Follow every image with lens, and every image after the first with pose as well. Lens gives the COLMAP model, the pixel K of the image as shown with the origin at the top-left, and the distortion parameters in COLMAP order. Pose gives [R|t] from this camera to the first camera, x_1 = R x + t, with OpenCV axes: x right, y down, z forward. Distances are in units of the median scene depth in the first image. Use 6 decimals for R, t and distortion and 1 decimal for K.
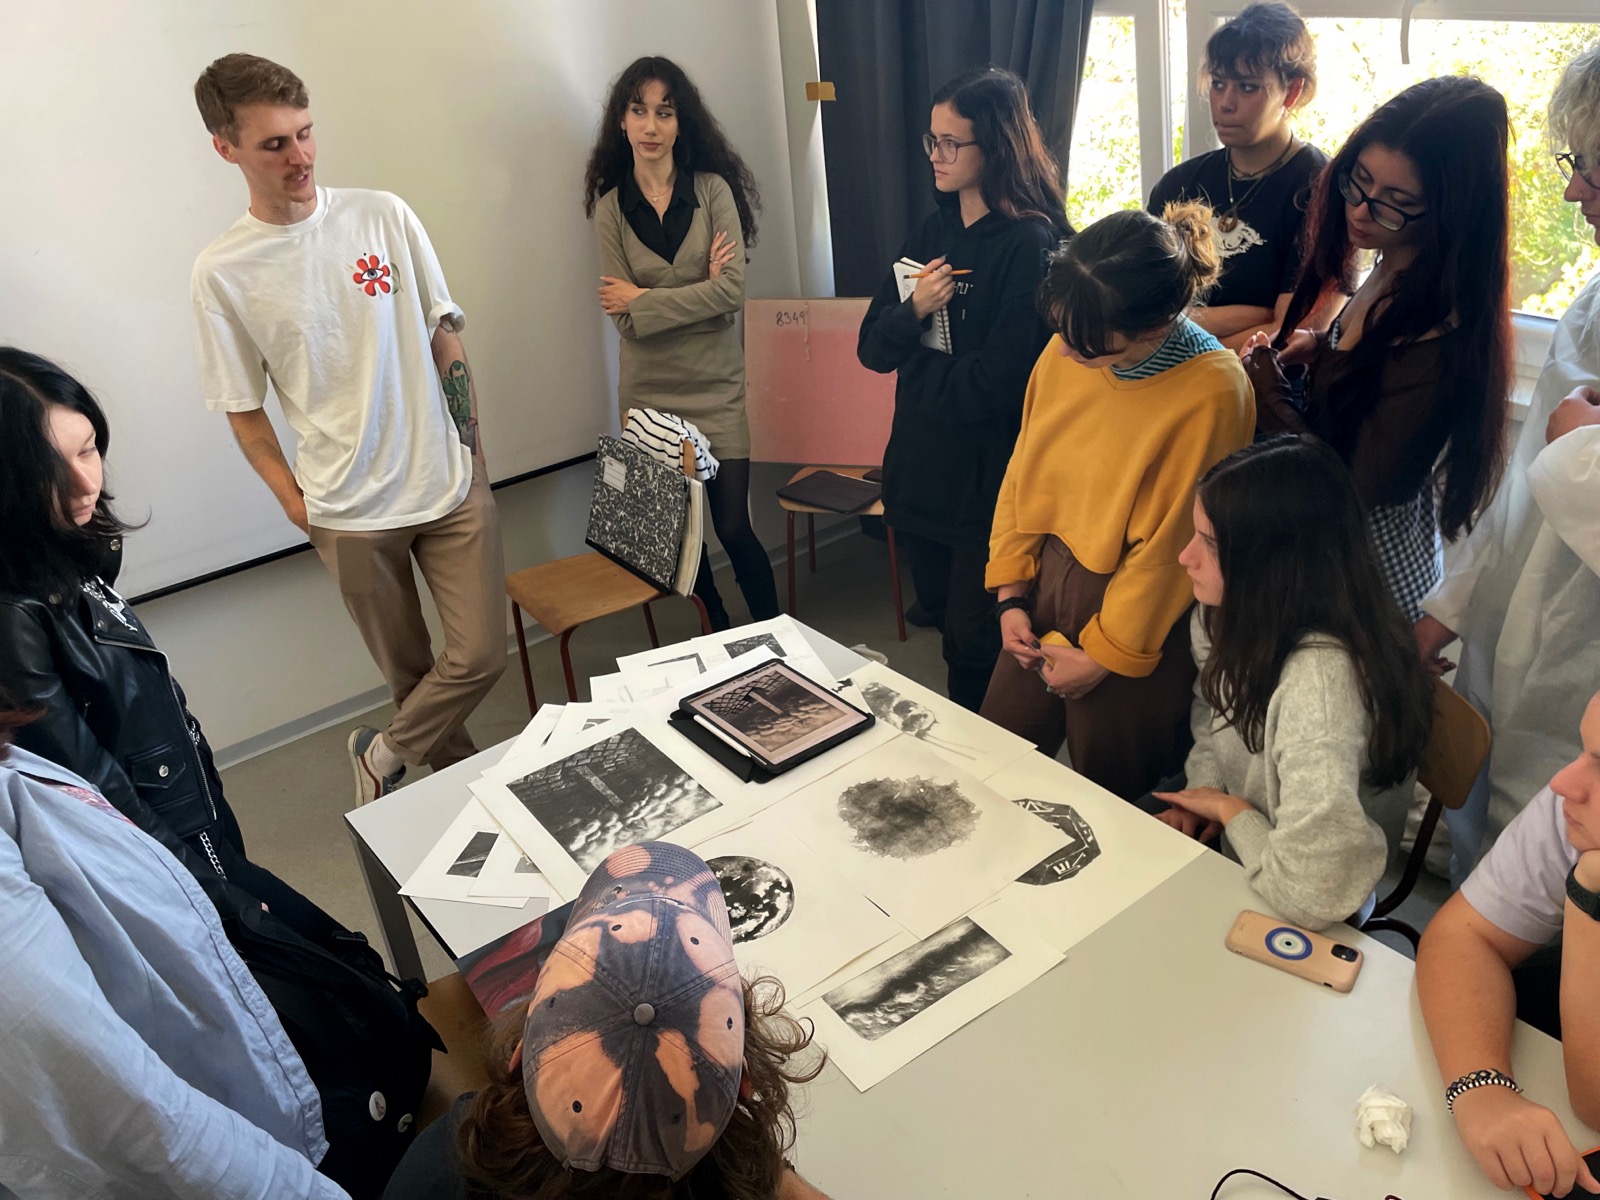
lens RADIAL K [[1220.9, 0, 791.5], [0, 1220.9, 602.9], [0, 0, 1]] dist [0.022728, -0.025753]
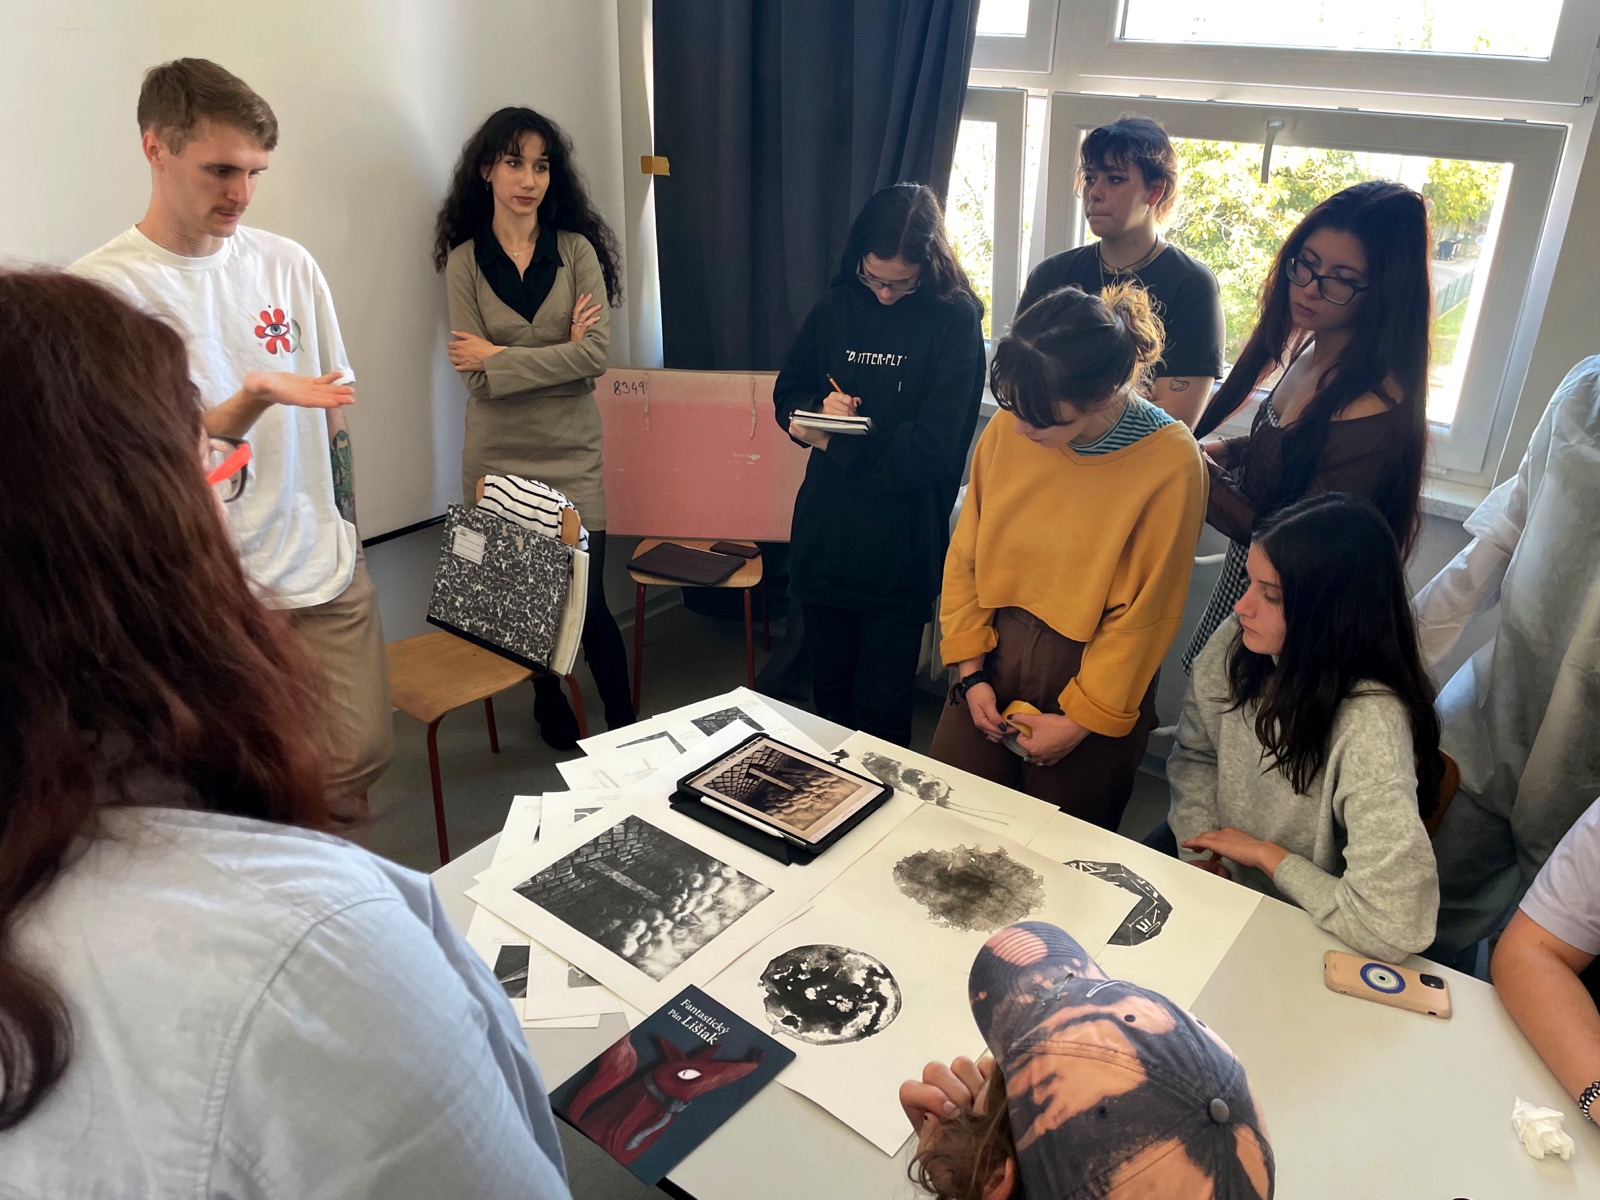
lens RADIAL K [[1220.9, 0, 789.6], [0, 1220.9, 602.9], [0, 0, 1]] dist [0.022728, -0.025753]
pose [[0.958706, -0.012475, 0.284124, -0.278042], [0.031687, 0.997503, -0.063122, 0.005841], [-0.282627, 0.069519, 0.956707, 0.087763]]
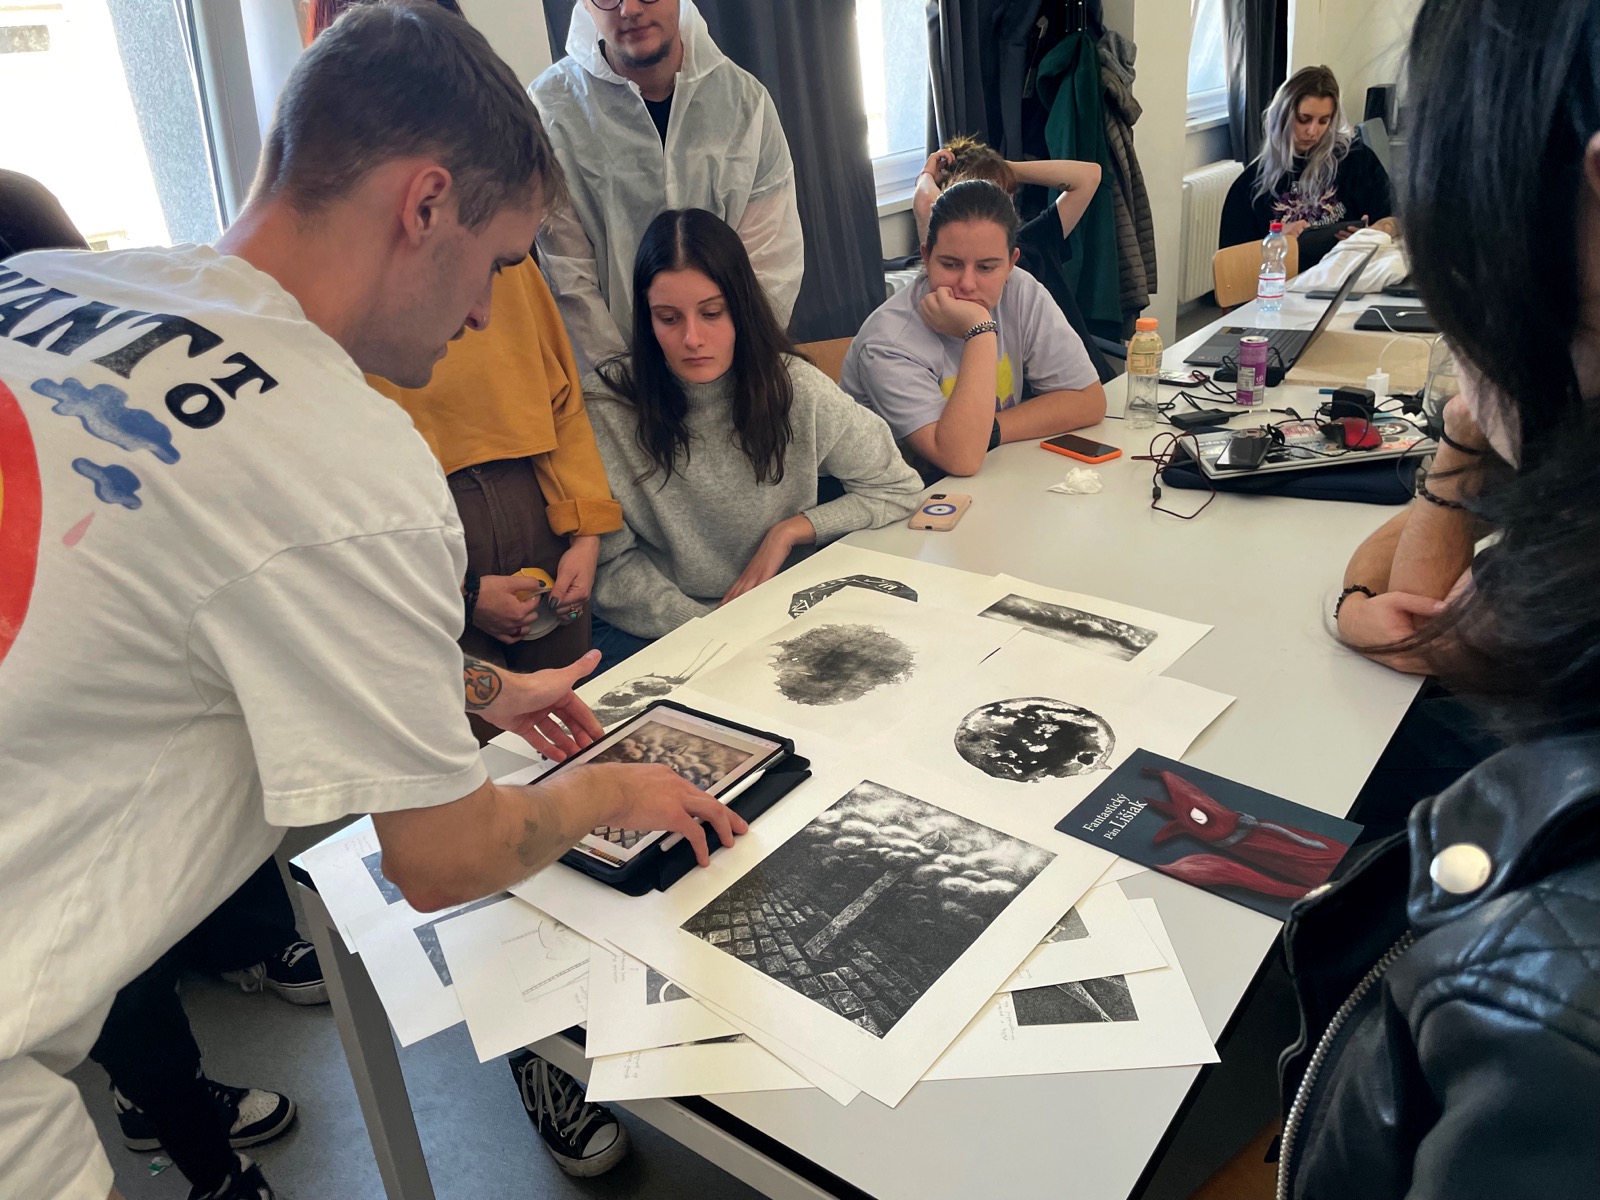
lens RADIAL K [[1220.9, 0, 796.3], [0, 1220.9, 600.1], [0, 0, 1]] dist [0.022728, -0.025753]
pose [[-0.238336, -0.311827, 0.919761, -0.609854], [0.555351, 0.733177, 0.392476, -0.194719], [-0.796732, 0.604331, -0.001569, 0.883506]]
